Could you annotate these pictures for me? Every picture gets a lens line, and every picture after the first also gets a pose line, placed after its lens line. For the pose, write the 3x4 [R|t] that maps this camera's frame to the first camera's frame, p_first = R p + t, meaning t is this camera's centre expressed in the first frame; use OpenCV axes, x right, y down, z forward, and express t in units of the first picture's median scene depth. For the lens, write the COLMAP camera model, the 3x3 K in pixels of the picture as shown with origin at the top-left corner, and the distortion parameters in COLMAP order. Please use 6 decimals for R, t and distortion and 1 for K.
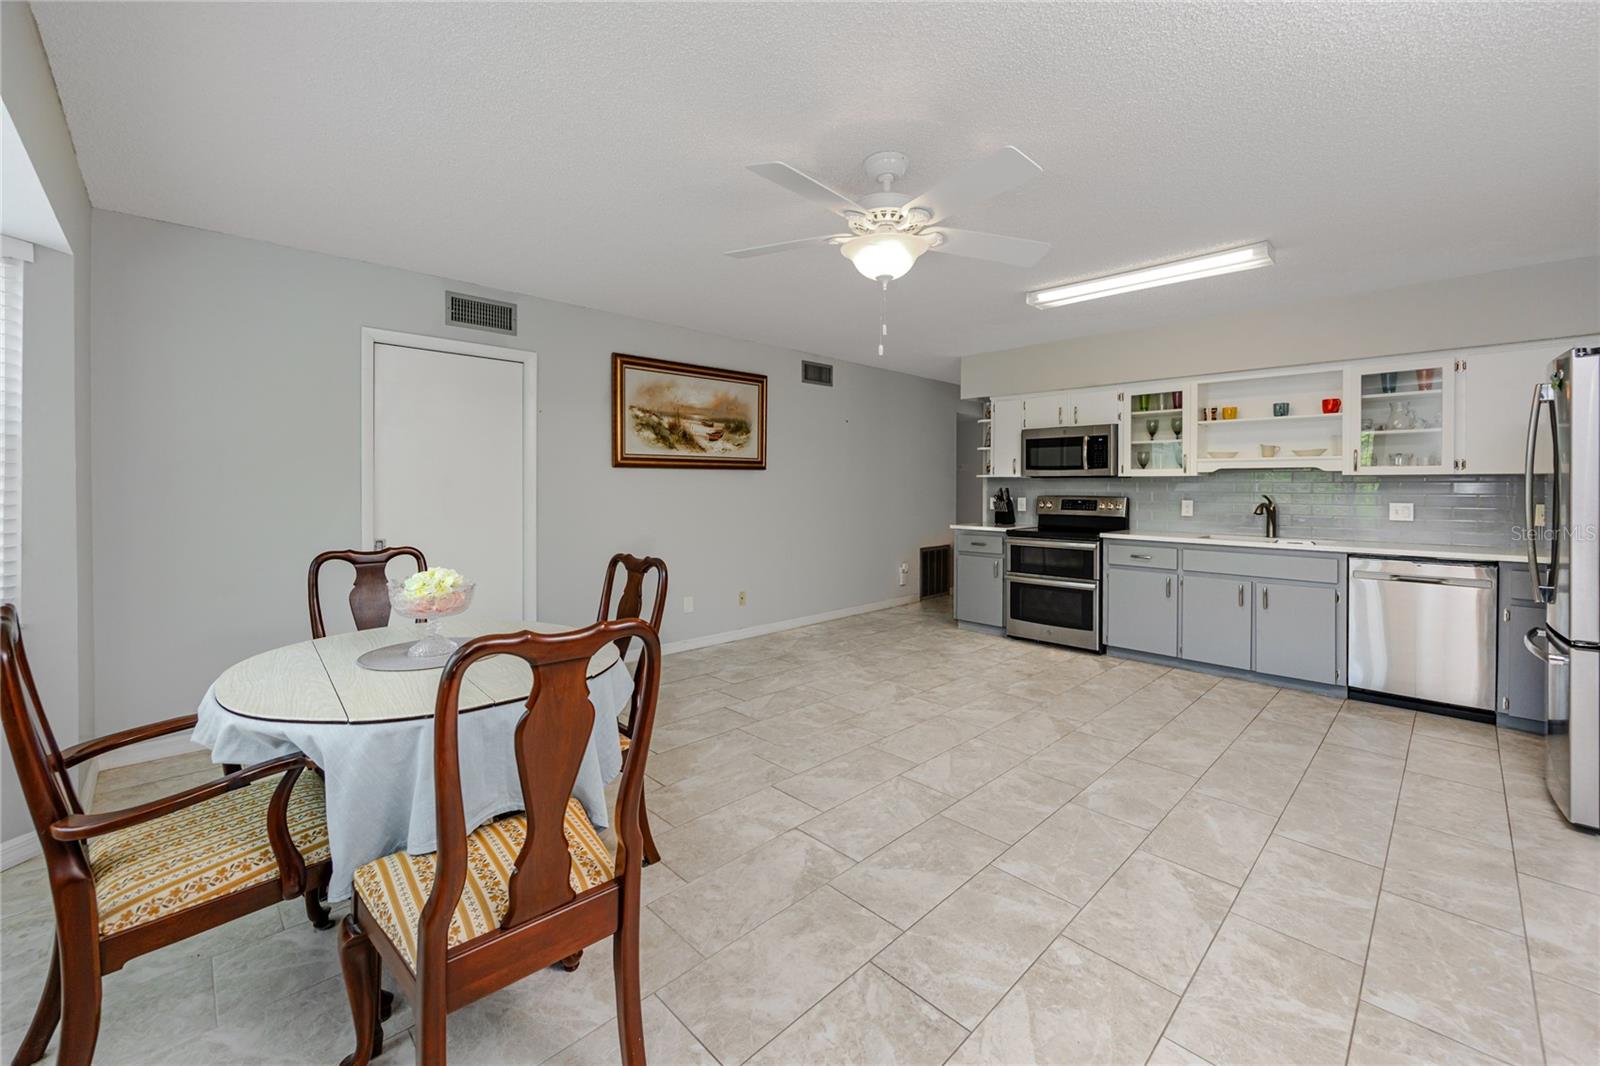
lens RADIAL K [[655.0, 0, 837.7], [0, 655.0, 488.6], [0, 0, 1]] dist [0.001432, 0.000232]
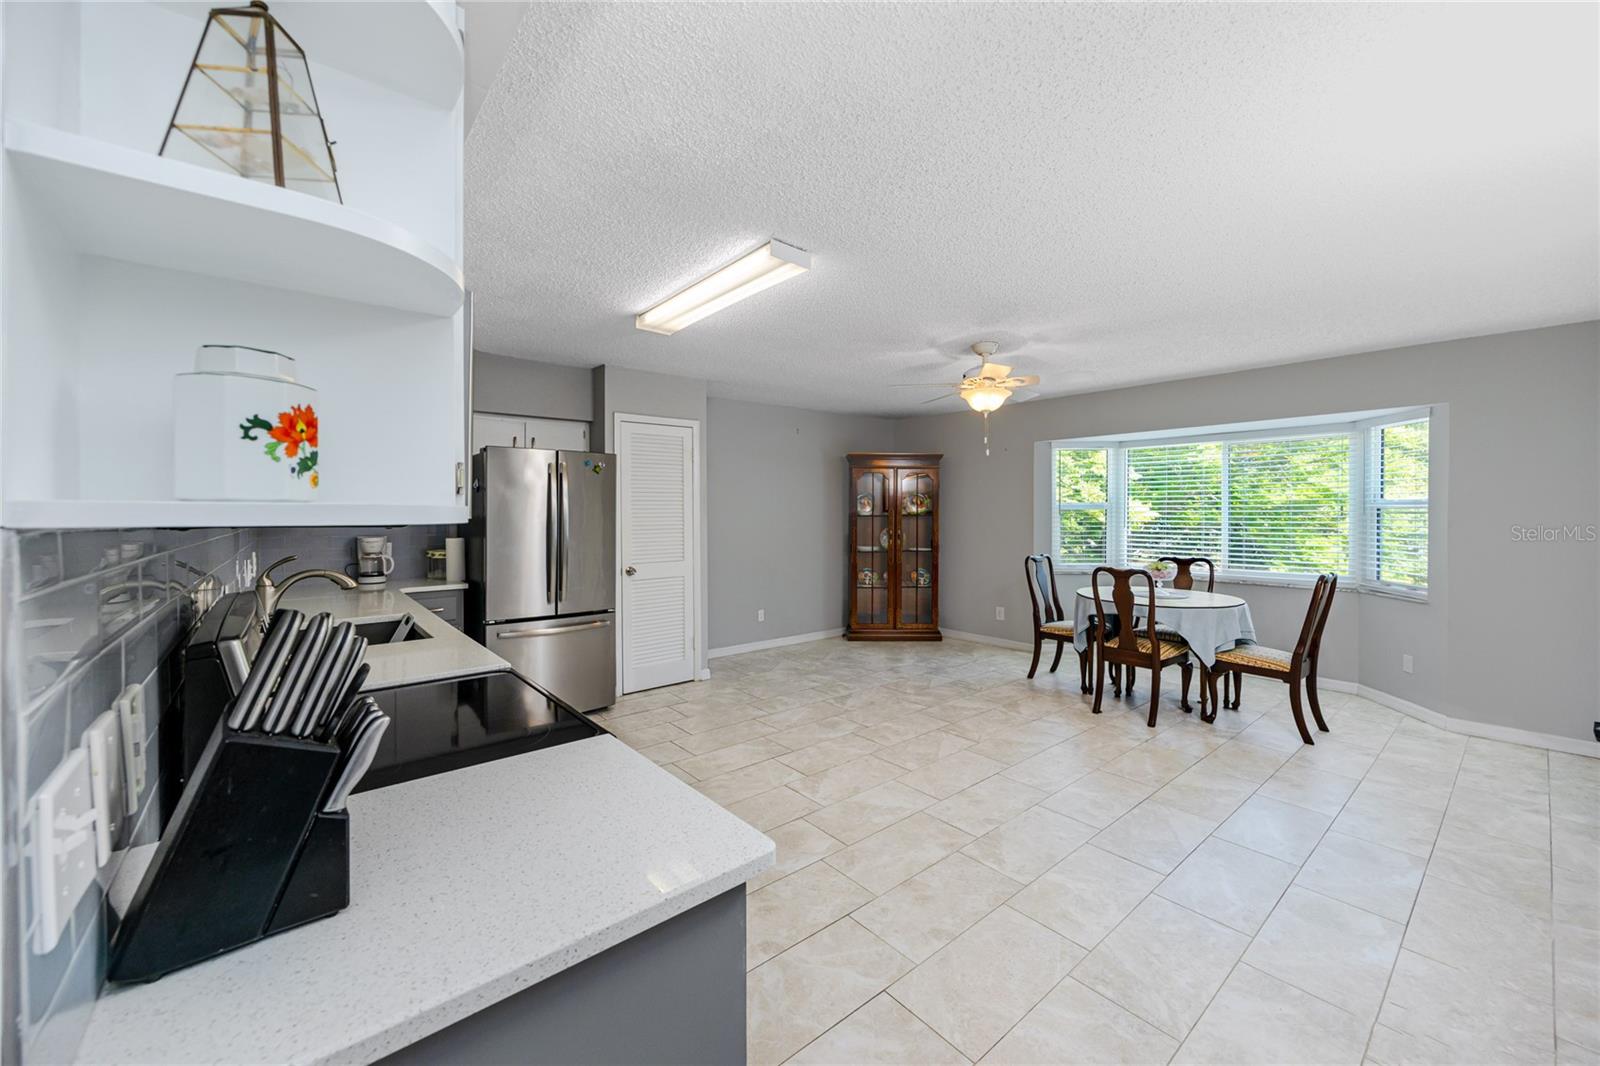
lens RADIAL K [[620.5, 0, 800.0], [0, 620.5, 533.0], [0, 0, 1]] dist [0.016038, 0.000047]
pose [[-0.991547, -0.011749, 0.129219, 0.188542], [-0.006617, 0.999175, 0.040071, -0.033817], [-0.129583, 0.038878, -0.990806, 1.446861]]
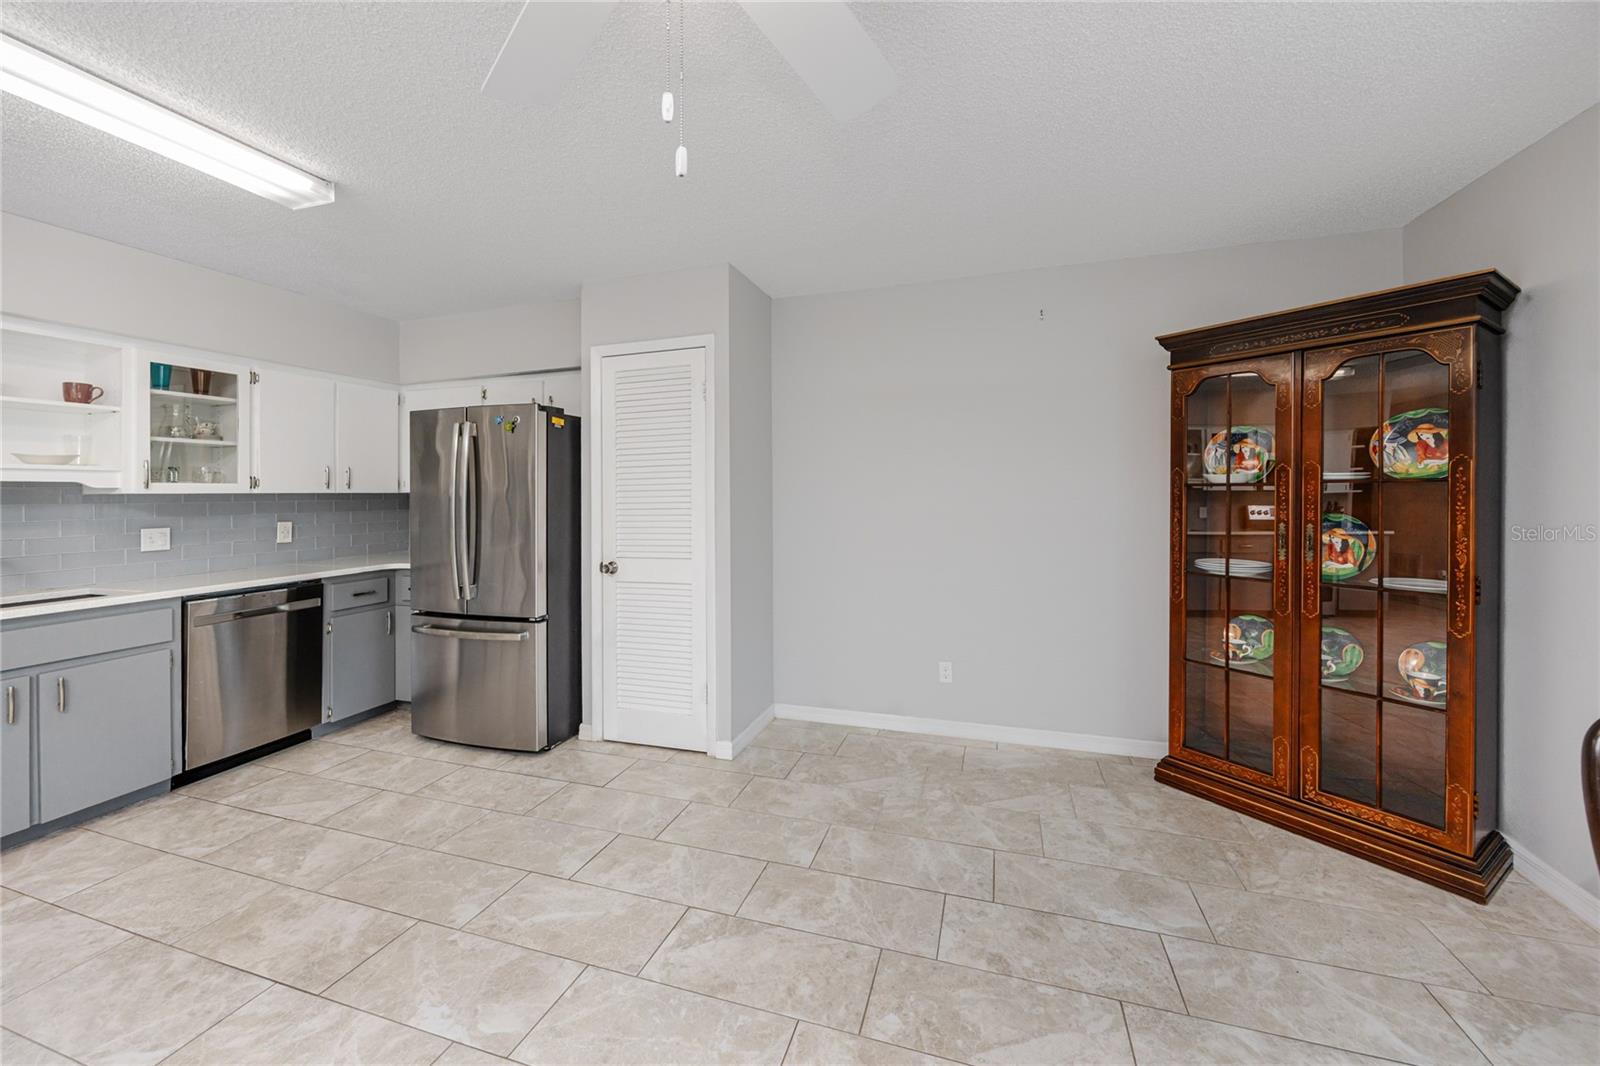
lens RADIAL K [[621.9, 0, 790.7], [0, 621.9, 491.4], [0, 0, 1]] dist [0.001115, -0.000026]
pose [[-0.416020, 0.001670, 0.909354, -0.148079], [0.012924, 0.999908, 0.004077, -0.015117], [-0.909263, 0.013449, -0.416004, 0.570822]]
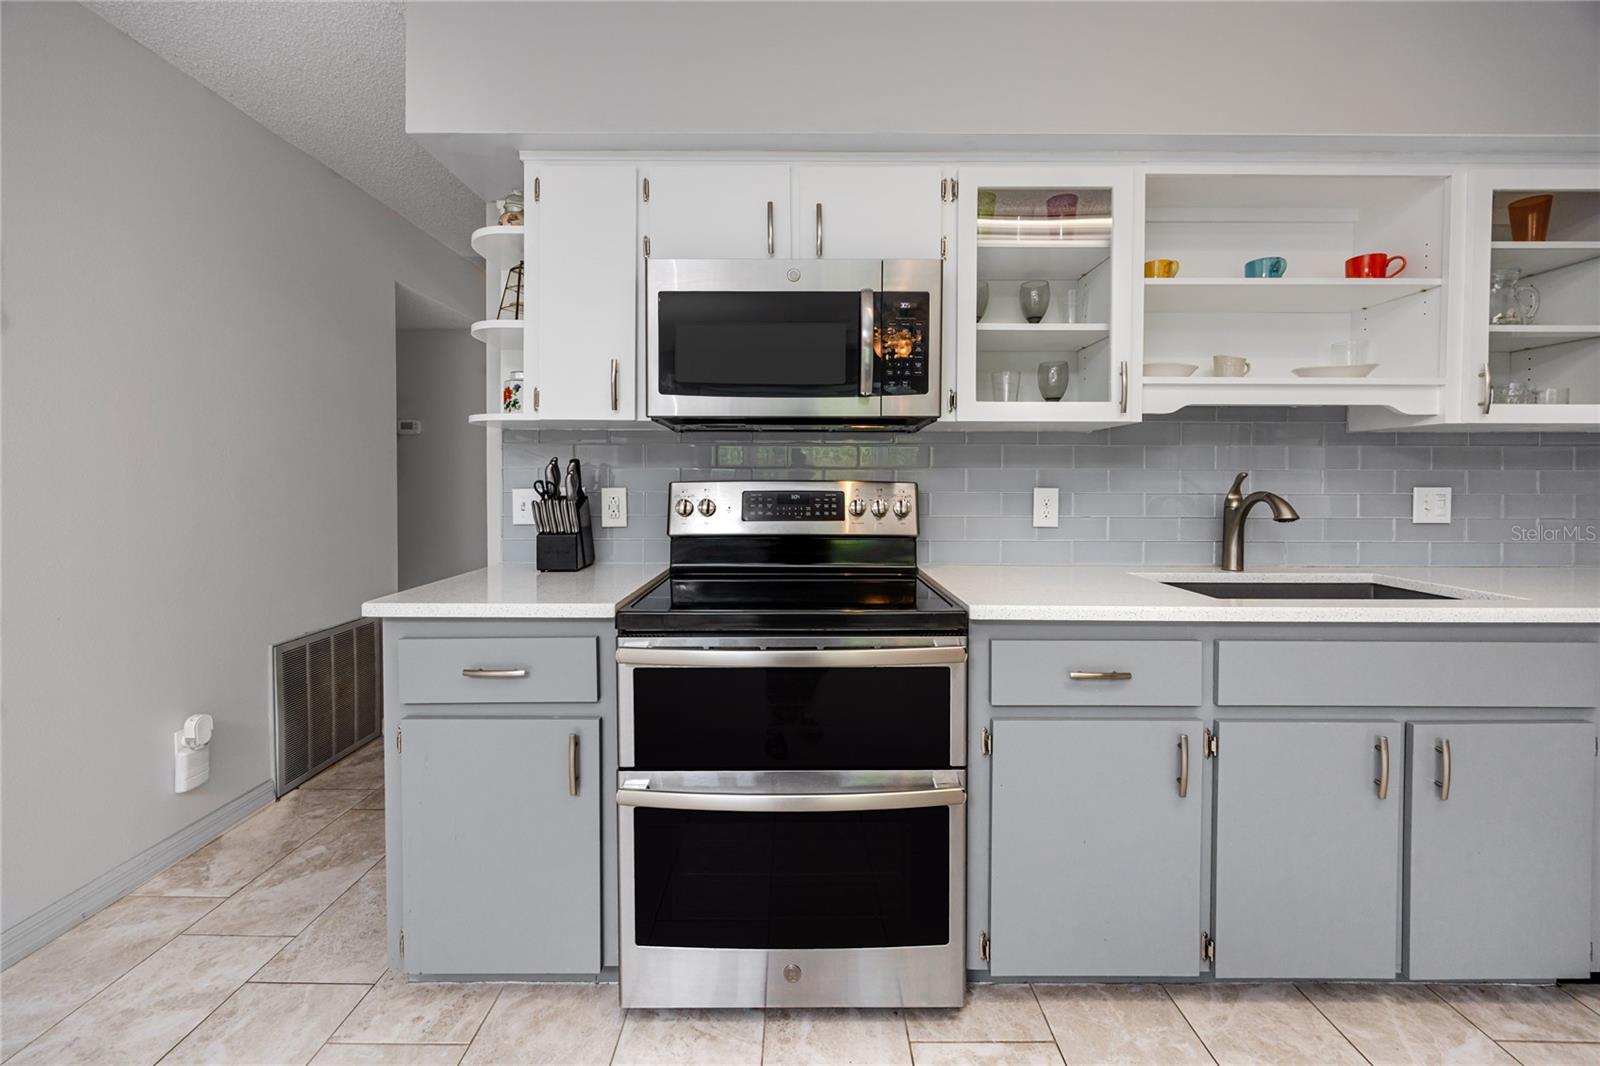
lens RADIAL K [[630.7, 0, 796.6], [0, 630.7, 493.5], [0, 0, 1]] dist [-0.000943, -0.000206]
pose [[0.739144, -0.019222, 0.673273, 0.168634], [0.005384, 0.999729, 0.022632, 0.012356], [-0.673526, -0.013104, 0.739048, 0.910993]]
